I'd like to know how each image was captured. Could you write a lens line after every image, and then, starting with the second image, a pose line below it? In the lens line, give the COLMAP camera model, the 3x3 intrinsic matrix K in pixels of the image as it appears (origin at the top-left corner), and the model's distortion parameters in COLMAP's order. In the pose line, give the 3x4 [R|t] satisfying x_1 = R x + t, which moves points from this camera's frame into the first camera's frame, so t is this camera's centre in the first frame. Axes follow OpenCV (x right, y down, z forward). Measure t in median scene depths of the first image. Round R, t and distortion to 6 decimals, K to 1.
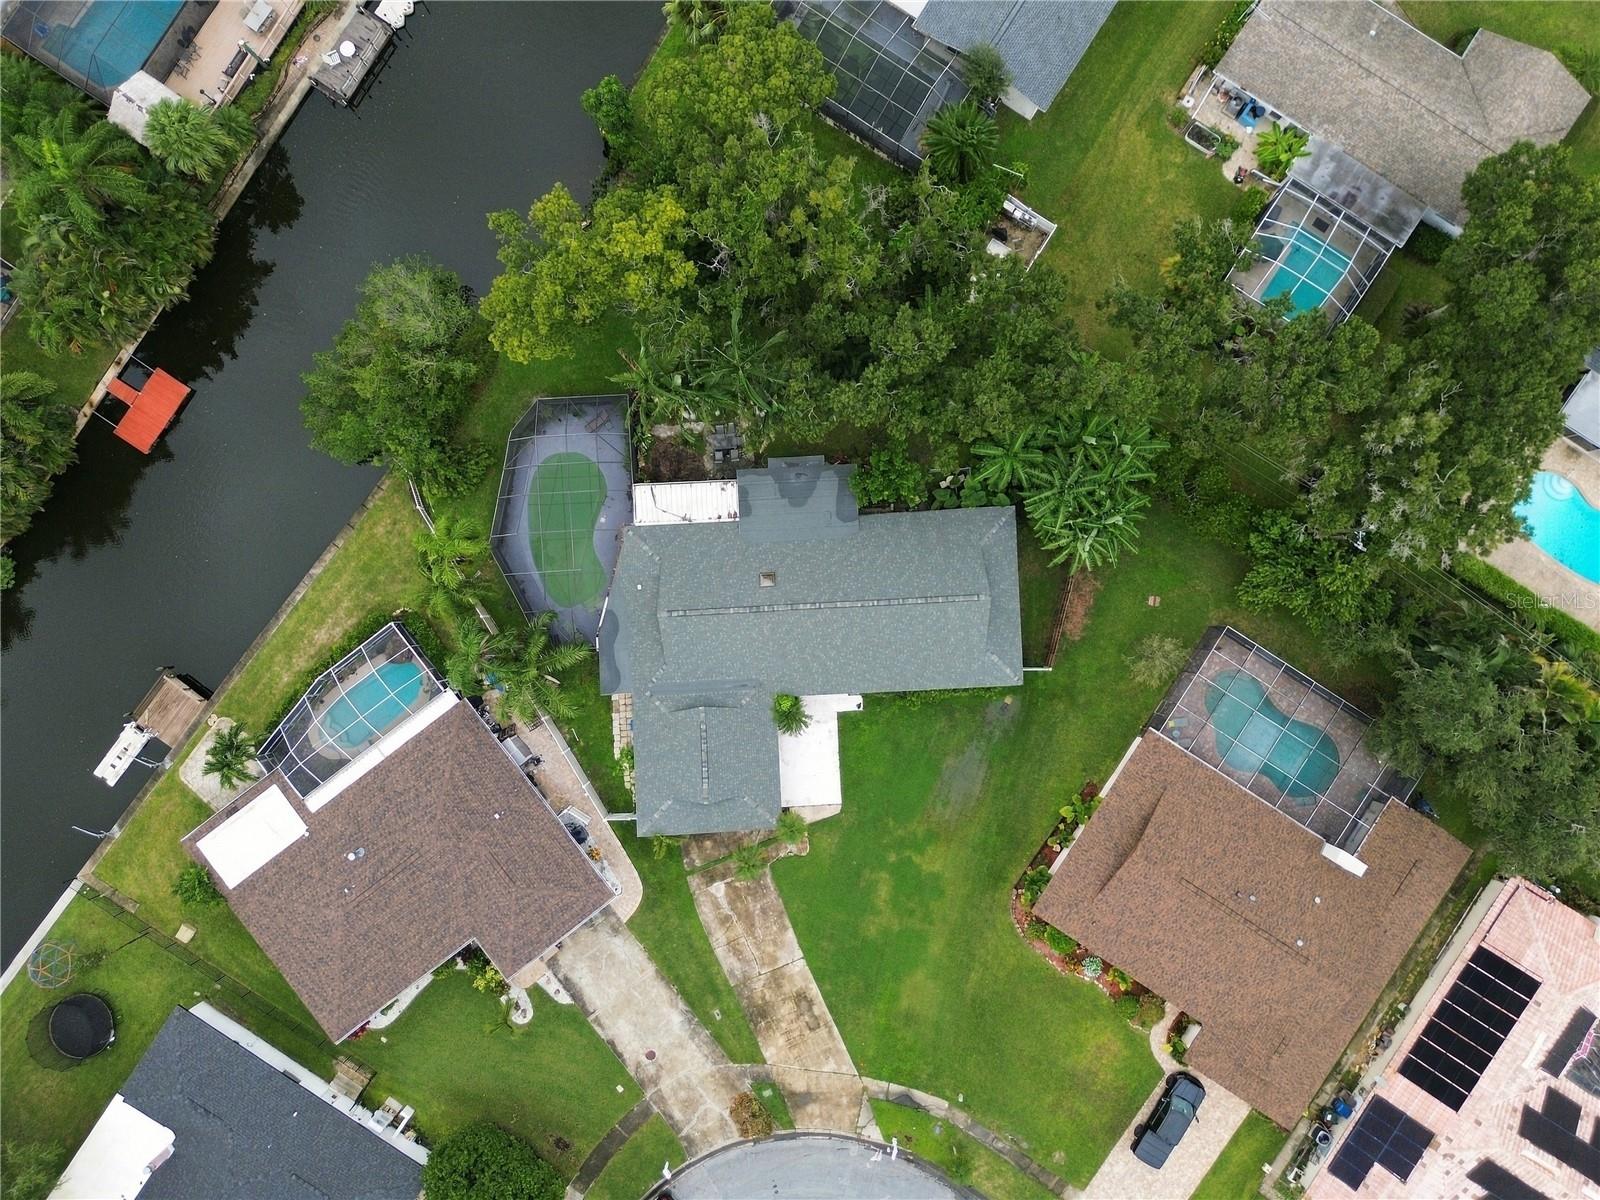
lens RADIAL K [[1135.0, 0, 800.0], [0, 1135.0, 600.0], [0, 0, 1]] dist [0.077522, -0.080355]
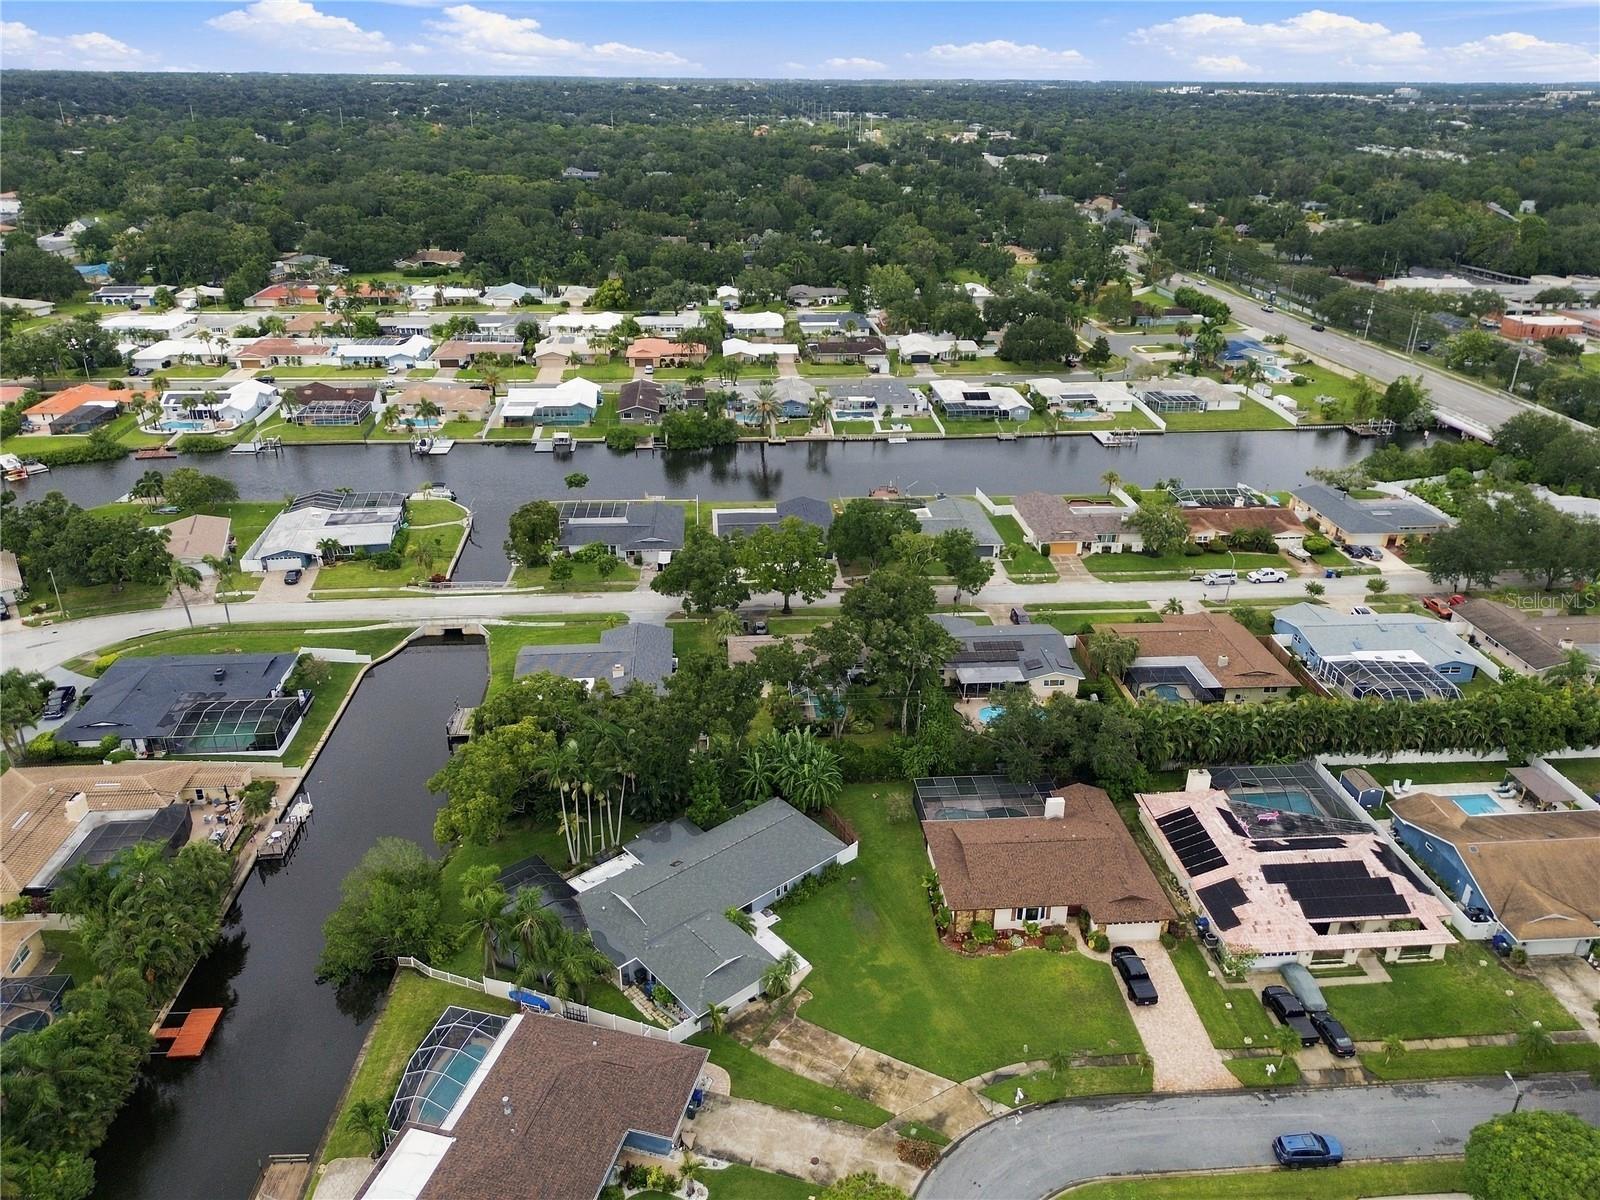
lens RADIAL K [[1135.0, 0, 800.0], [0, 1135.0, 600.0], [0, 0, 1]] dist [0.077522, -0.080355]
pose [[0.787969, -0.244188, 0.565223, -0.647432], [0.615586, 0.331249, -0.715072, 1.014944], [-0.012617, 0.911398, 0.411332, 0.029669]]
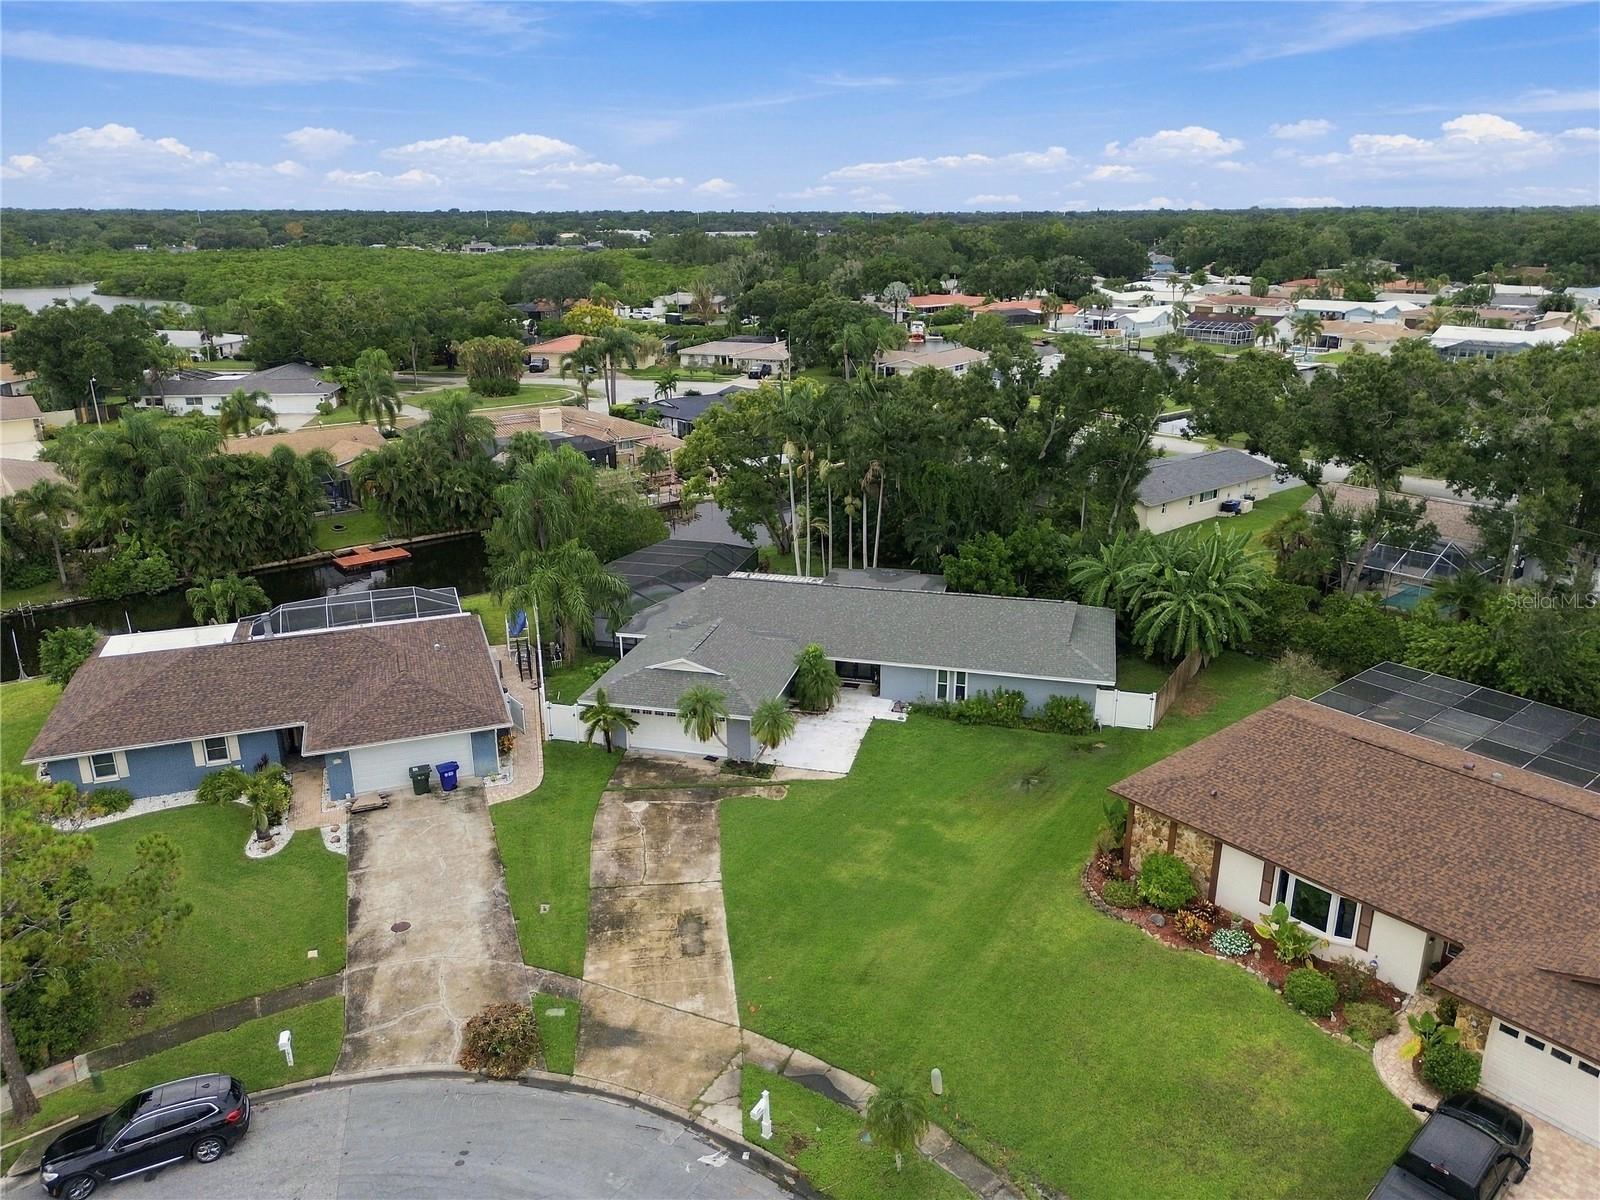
lens RADIAL K [[1135.0, 0, 800.0], [0, 1135.0, 600.0], [0, 0, 1]] dist [0.077522, -0.080355]
pose [[0.954972, 0.097069, -0.280367, 0.195373], [-0.296683, 0.303975, -0.905306, 0.795113], [-0.002652, 0.947722, 0.319086, 0.670974]]
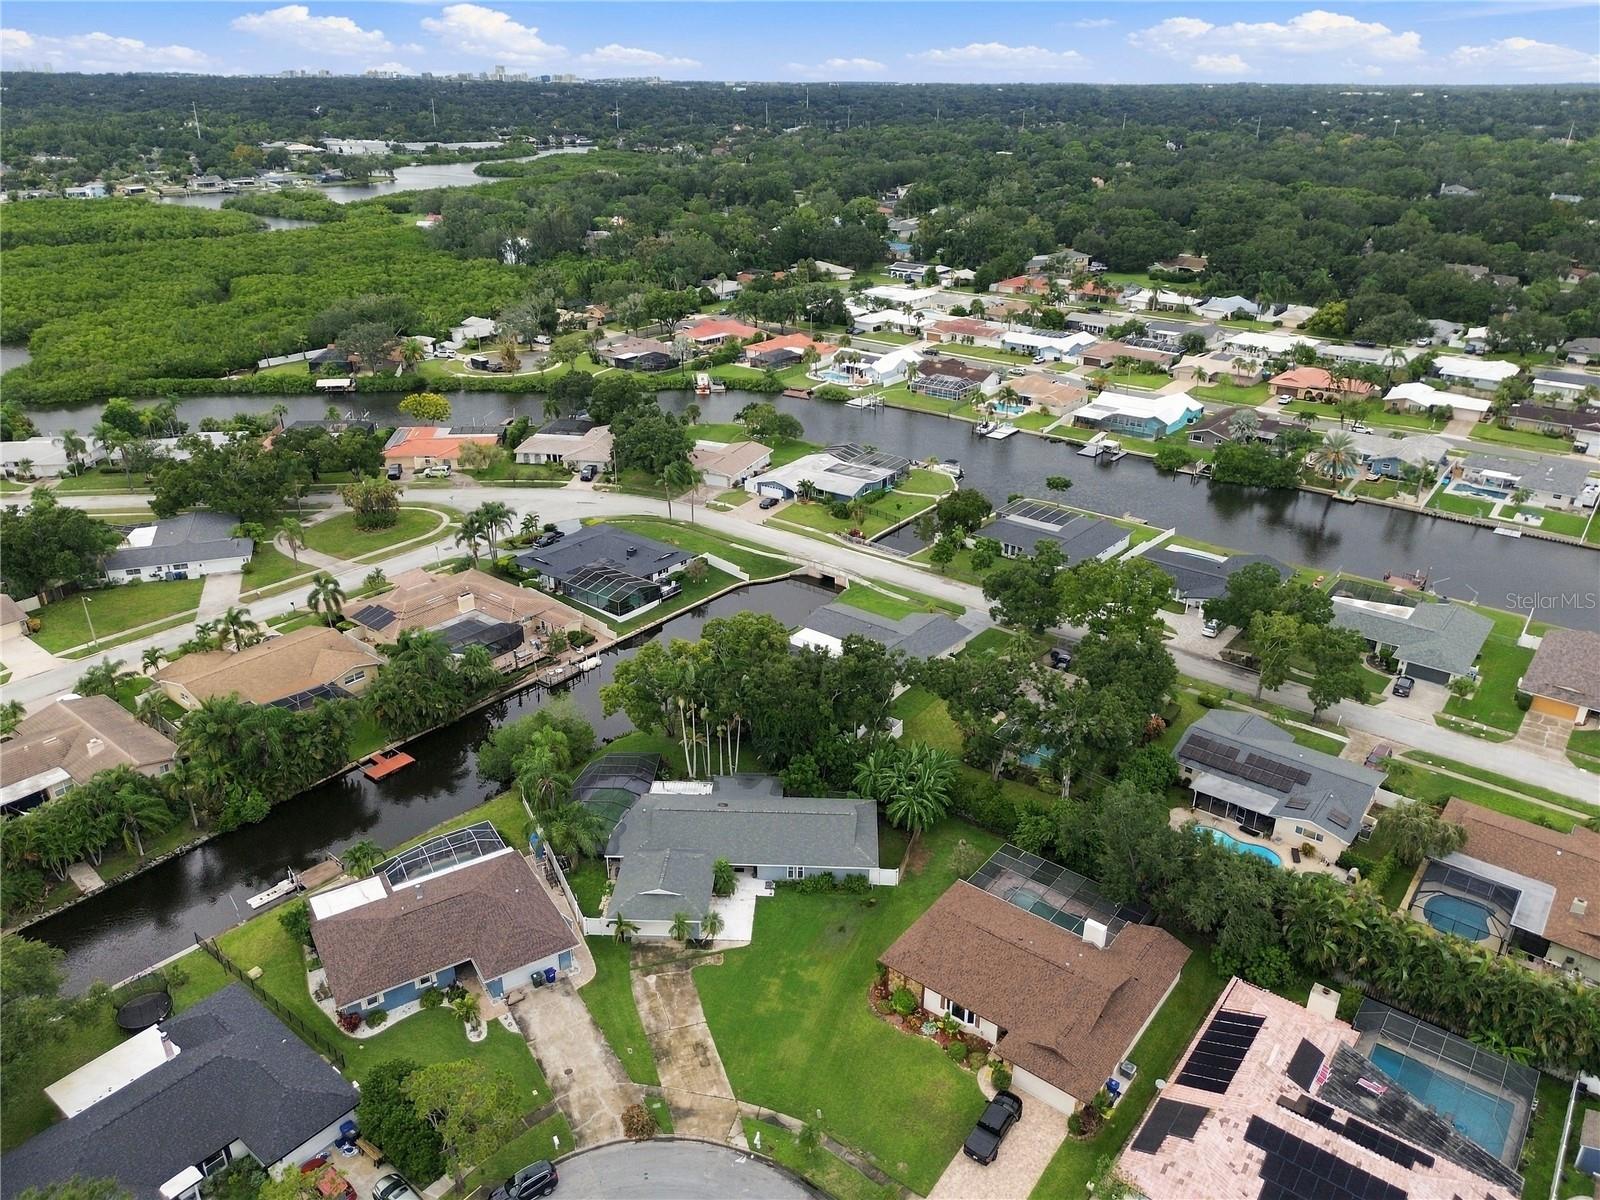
lens RADIAL K [[1135.0, 0, 800.0], [0, 1135.0, 600.0], [0, 0, 1]] dist [0.077522, -0.080355]
pose [[0.995806, 0.050795, -0.076093, 0.181616], [-0.090288, 0.411307, -0.907014, 1.272906], [-0.014774, 0.910081, 0.414168, 0.037269]]
